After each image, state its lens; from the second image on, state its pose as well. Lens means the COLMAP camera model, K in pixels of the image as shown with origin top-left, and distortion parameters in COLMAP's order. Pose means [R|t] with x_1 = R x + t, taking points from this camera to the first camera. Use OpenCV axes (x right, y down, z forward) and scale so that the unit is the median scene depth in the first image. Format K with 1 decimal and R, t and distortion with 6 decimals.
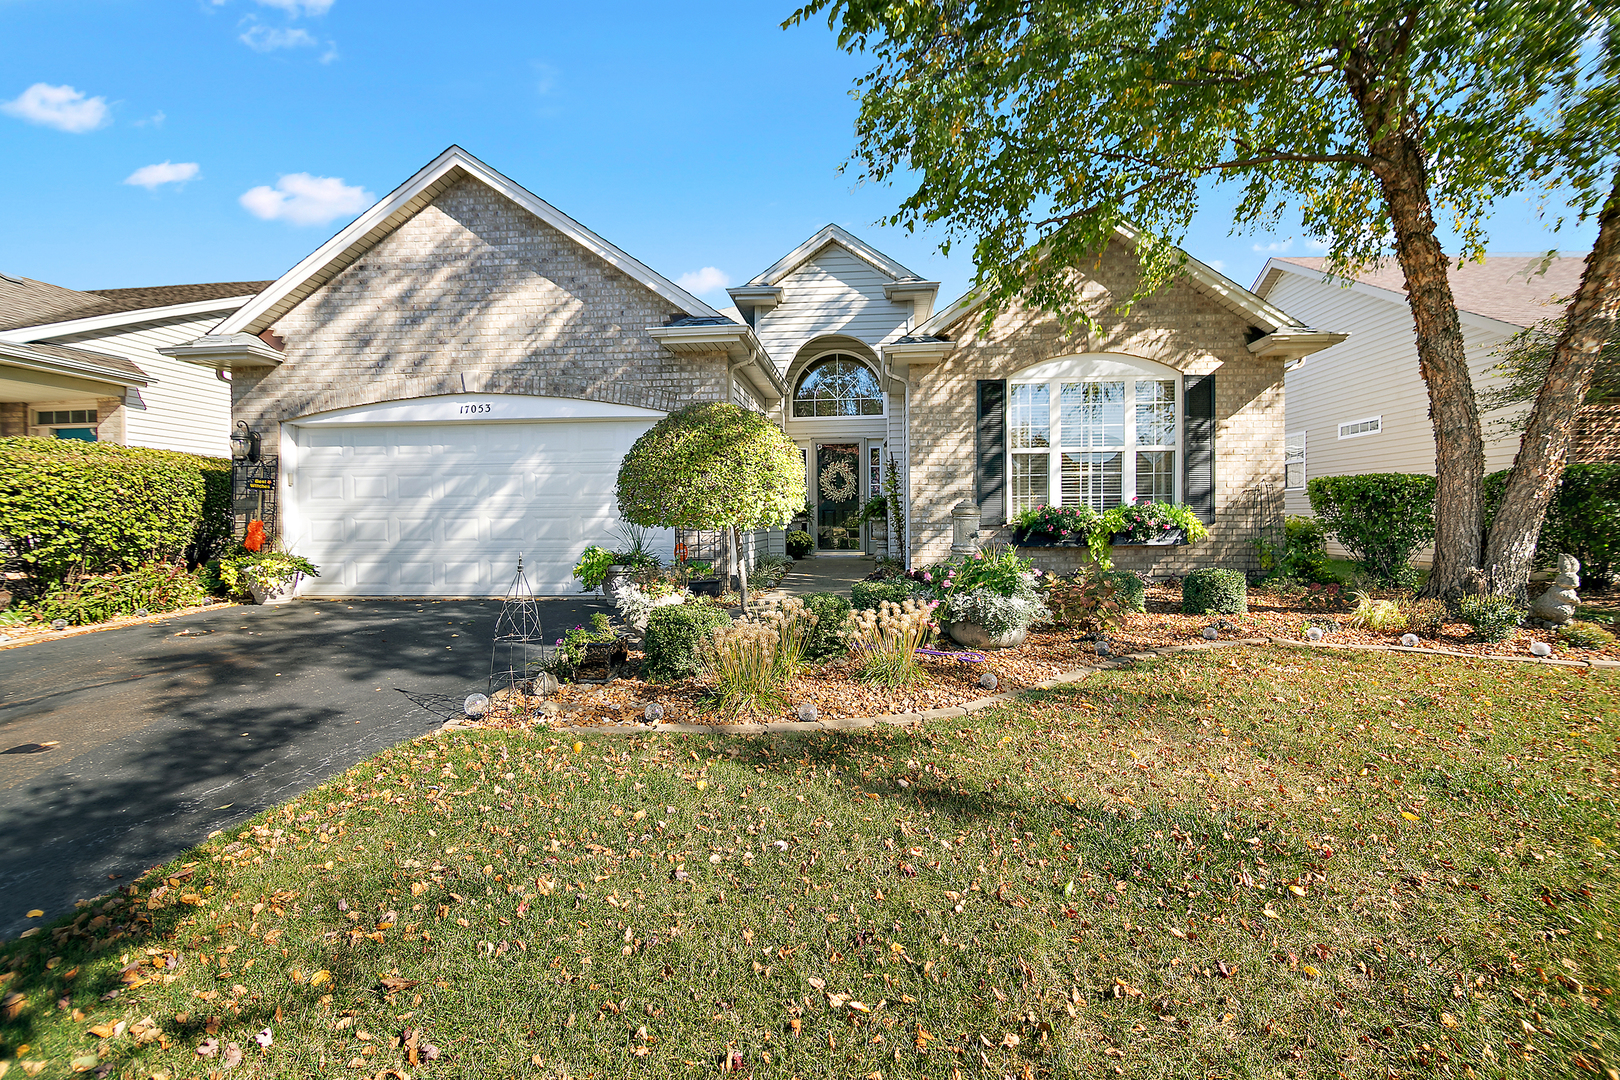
lens RADIAL K [[710.8, 0, 795.4], [0, 710.8, 531.9], [0, 0, 1]] dist [-0.000809, -0.000004]
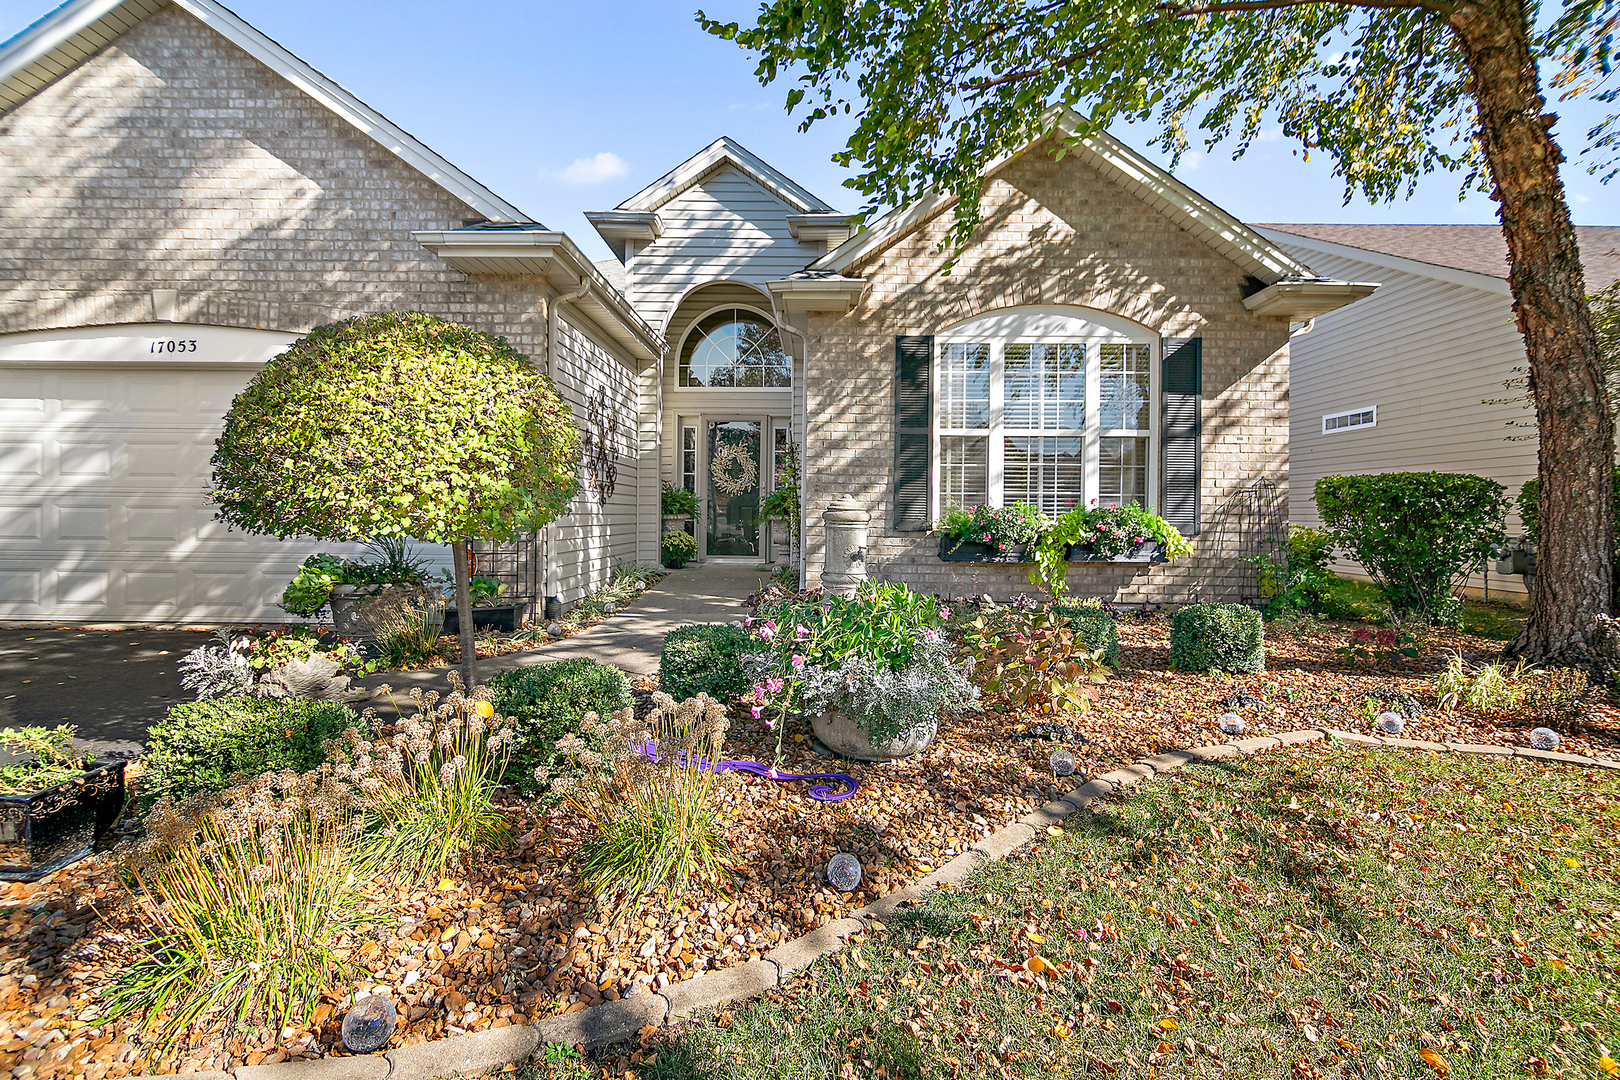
lens RADIAL K [[759.0, 0, 820.0], [0, 759.0, 508.8], [0, 0, 1]] dist [0.014788, -0.002175]
pose [[0.993220, 0.019578, 0.114591, 0.092746], [-0.016757, 0.999534, -0.025528, -0.010964], [-0.115037, 0.023435, 0.993085, 0.232944]]
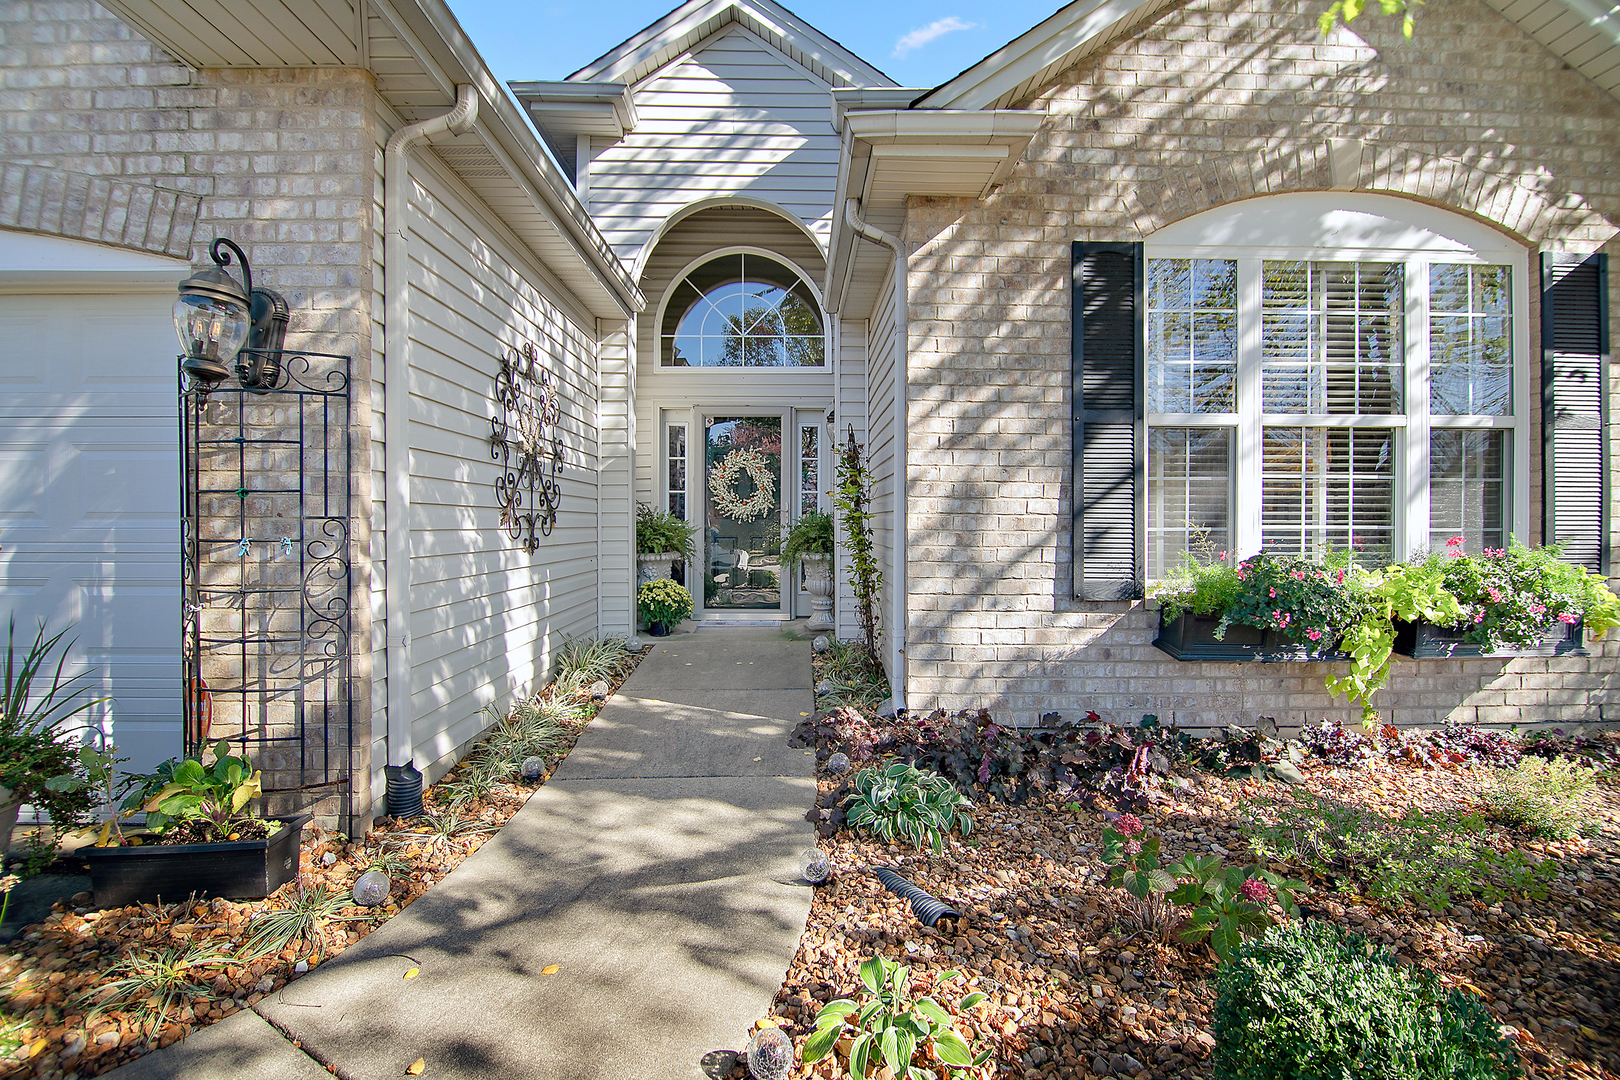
lens RADIAL K [[759.0, 0, 863.0], [0, 759.0, 509.1], [0, 0, 1]] dist [0.014788, -0.002175]
pose [[0.980394, 0.011432, 0.196718, 0.056463], [-0.003855, 0.999237, -0.038856, -0.046268], [-0.197012, 0.037335, 0.979690, 0.631896]]
